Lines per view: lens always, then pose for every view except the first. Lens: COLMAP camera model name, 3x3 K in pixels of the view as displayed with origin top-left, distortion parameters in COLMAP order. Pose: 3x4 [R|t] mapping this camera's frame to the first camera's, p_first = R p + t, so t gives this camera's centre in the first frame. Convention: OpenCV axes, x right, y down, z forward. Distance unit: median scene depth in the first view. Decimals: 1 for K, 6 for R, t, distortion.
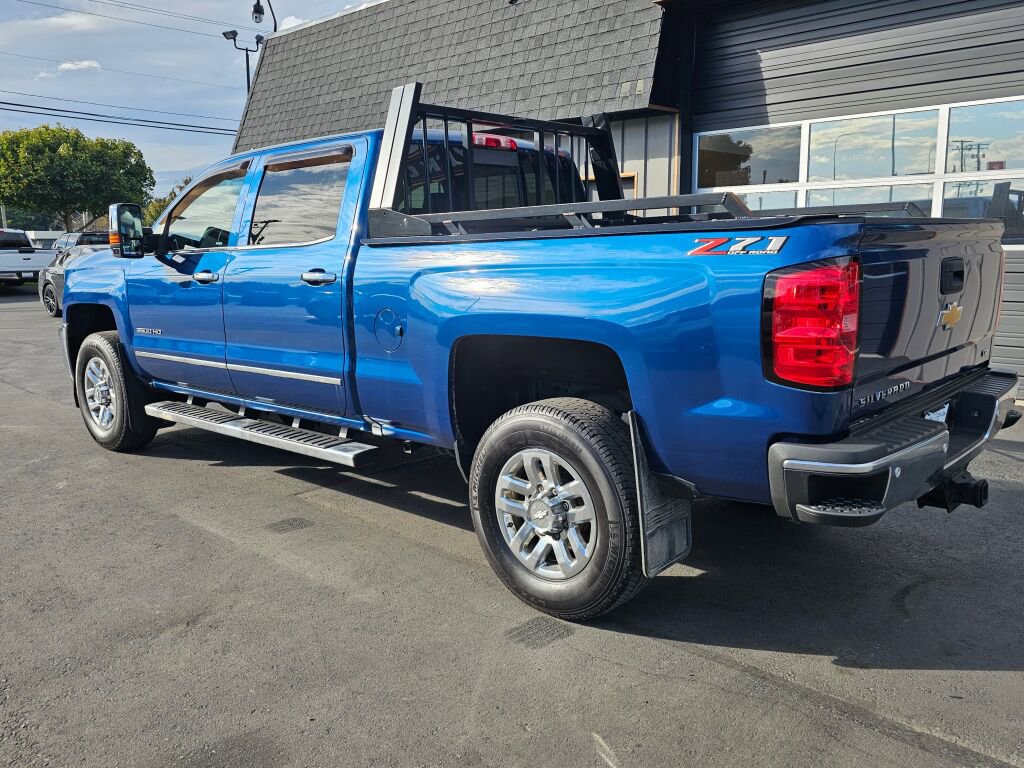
lens RADIAL K [[853.6, 0, 512.0], [0, 853.6, 384.0], [0, 0, 1]] dist [0.067931, -0.059431]
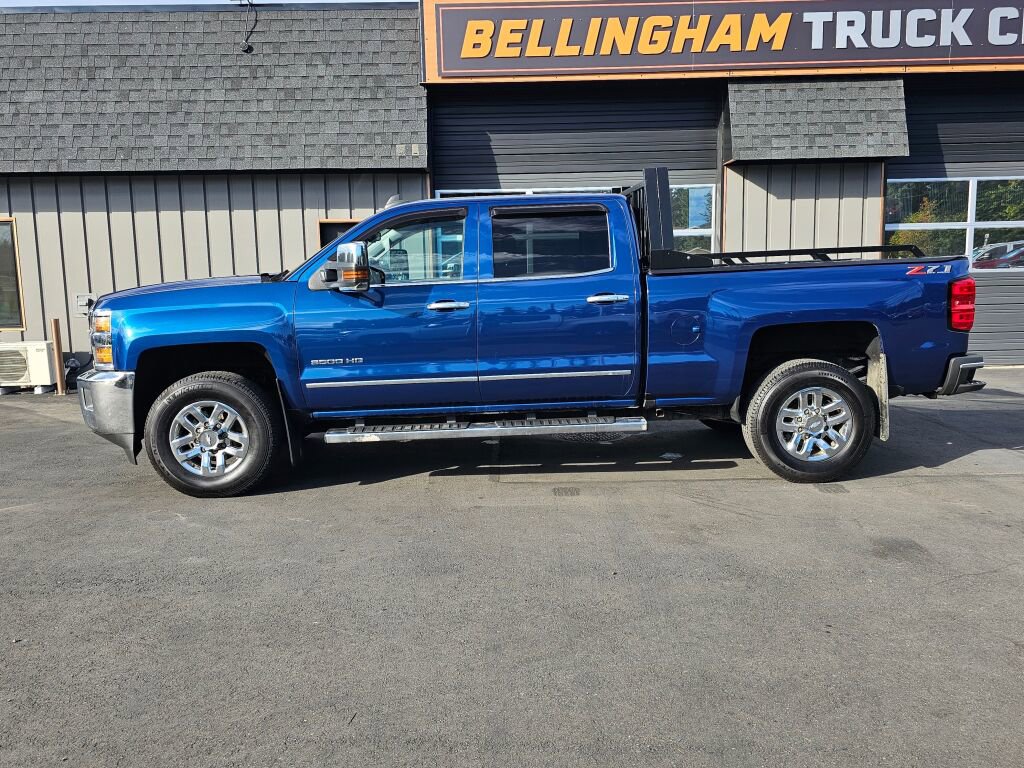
lens RADIAL K [[853.6, 0, 512.0], [0, 853.6, 384.0], [0, 0, 1]] dist [0.067931, -0.059431]
pose [[0.704831, -0.098831, 0.702457, -1.186900], [0.129196, 0.991570, 0.009875, -0.019552], [-0.697511, 0.083794, 0.711658, 0.123462]]
